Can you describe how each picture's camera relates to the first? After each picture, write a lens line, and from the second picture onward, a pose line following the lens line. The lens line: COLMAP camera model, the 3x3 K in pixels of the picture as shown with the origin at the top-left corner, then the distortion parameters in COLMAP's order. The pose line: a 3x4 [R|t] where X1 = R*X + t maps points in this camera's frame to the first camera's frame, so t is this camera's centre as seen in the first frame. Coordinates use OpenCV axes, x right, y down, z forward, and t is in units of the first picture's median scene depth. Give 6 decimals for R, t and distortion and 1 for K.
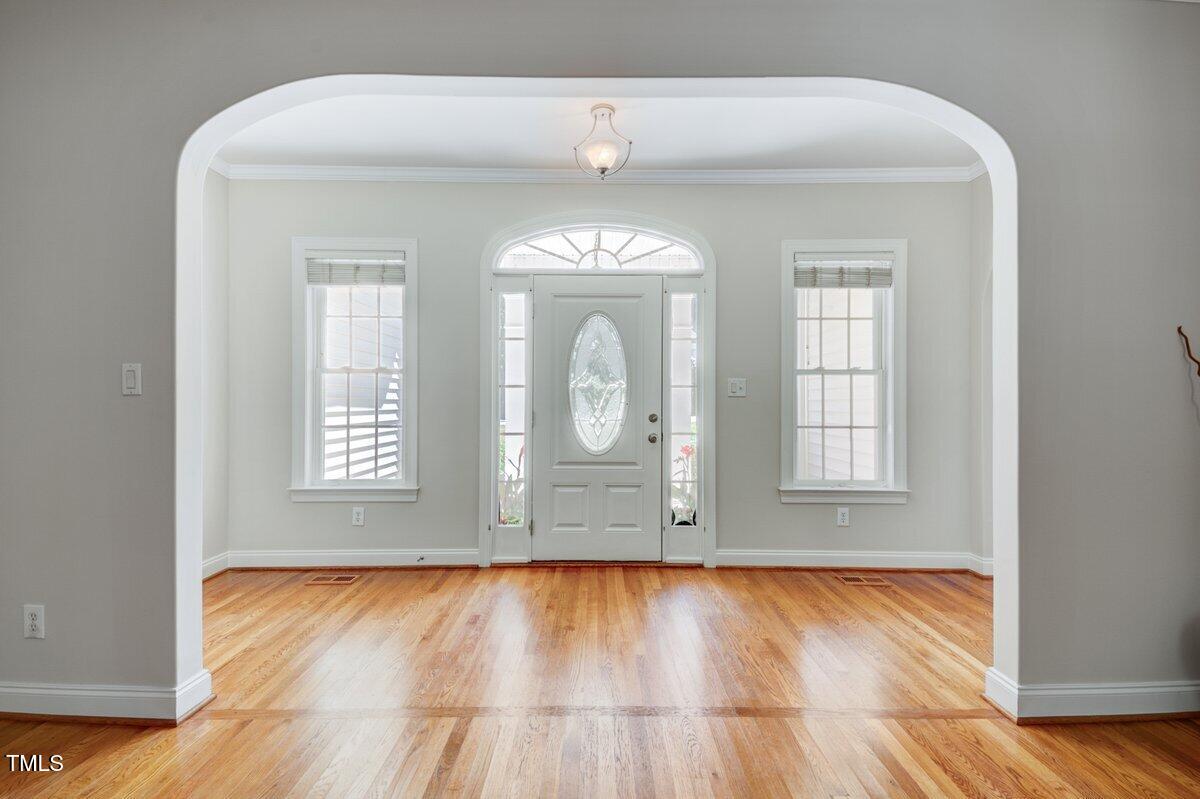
lens RADIAL K [[493.1, 0, 604.2], [0, 493.1, 401.4], [0, 0, 1]] dist [-0.002433, -0.000375]
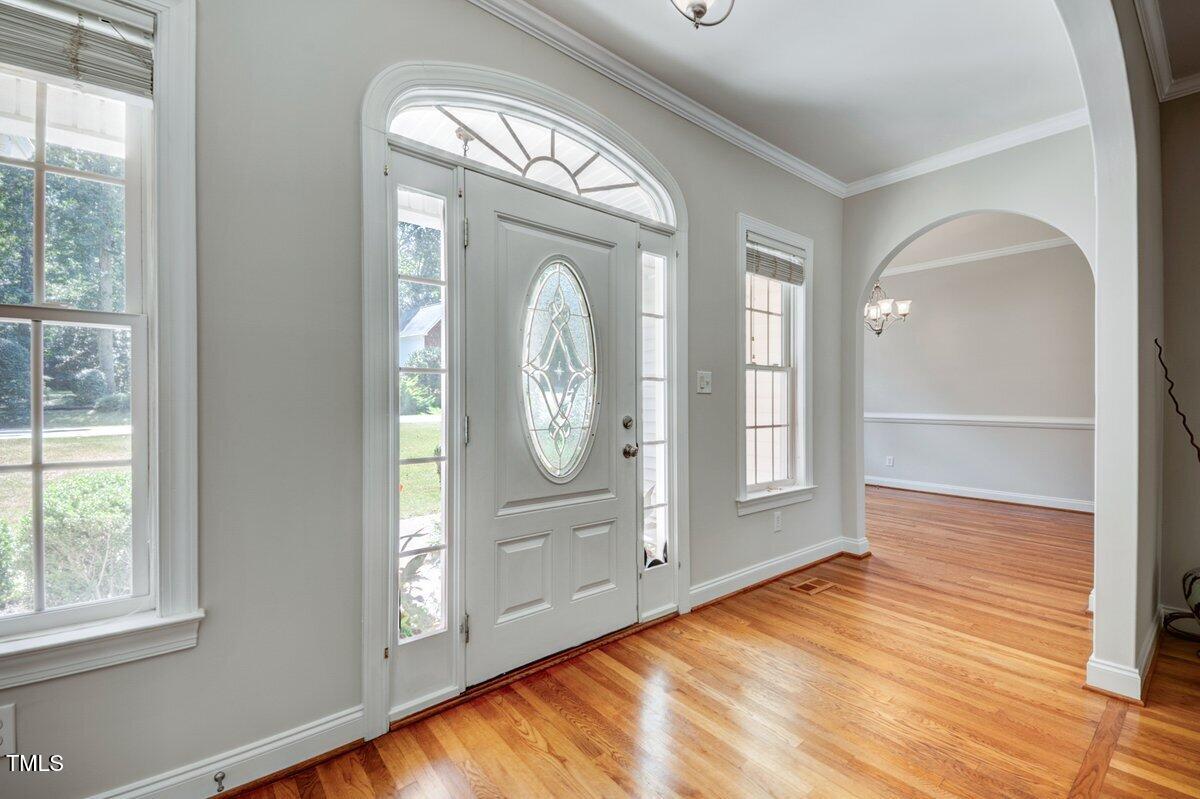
lens RADIAL K [[493.1, 0, 604.2], [0, 493.1, 401.4], [0, 0, 1]] dist [-0.002433, -0.000375]
pose [[0.779425, -0.001579, 0.626493, -0.366693], [-0.006422, 0.999924, 0.010510, -0.003832], [-0.626462, -0.012215, 0.779356, 0.472503]]
